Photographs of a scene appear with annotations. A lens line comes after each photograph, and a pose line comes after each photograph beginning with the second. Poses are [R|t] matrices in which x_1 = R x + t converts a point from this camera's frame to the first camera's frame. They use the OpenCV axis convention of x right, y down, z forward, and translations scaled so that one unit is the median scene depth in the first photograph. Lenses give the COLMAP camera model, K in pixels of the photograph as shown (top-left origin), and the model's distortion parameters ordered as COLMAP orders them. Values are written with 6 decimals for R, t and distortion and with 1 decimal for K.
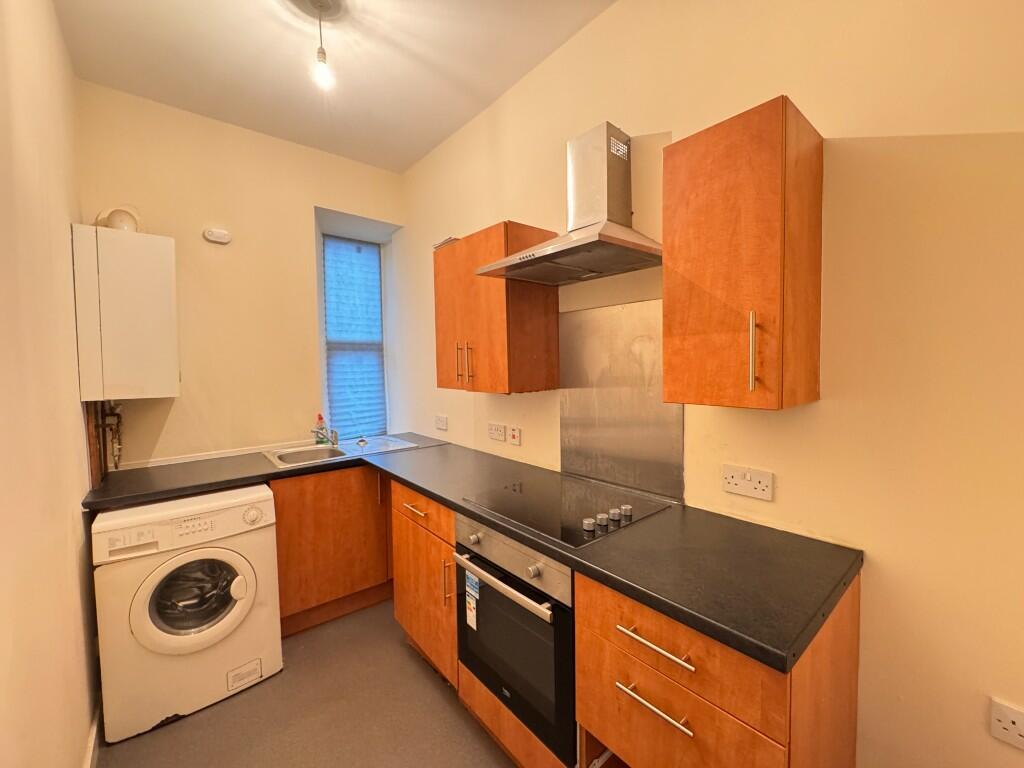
lens RADIAL K [[414.7, 0, 512.0], [0, 414.7, 384.0], [0, 0, 1]] dist [-0.000150, 0.000203]
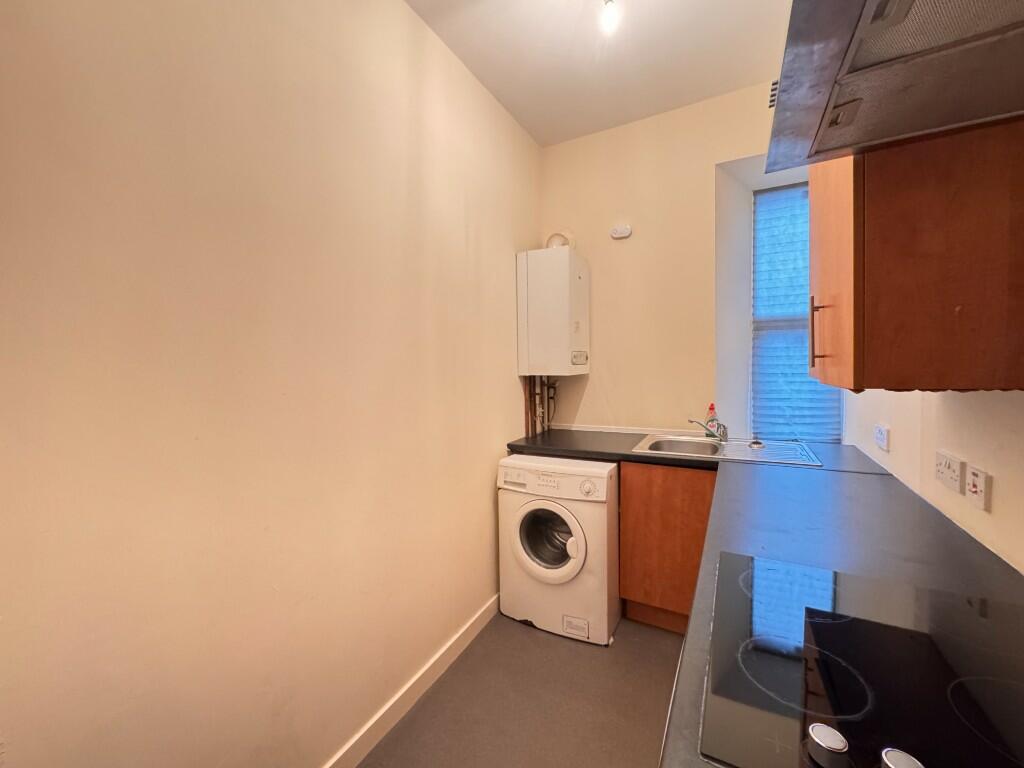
lens RADIAL K [[414.7, 0, 512.0], [0, 414.7, 384.0], [0, 0, 1]] dist [-0.000150, 0.000203]
pose [[0.365689, 0.053548, -0.929196, 0.241183], [-0.029517, 0.998509, 0.045926, 0.004104], [0.930269, 0.010632, 0.366724, 0.350191]]
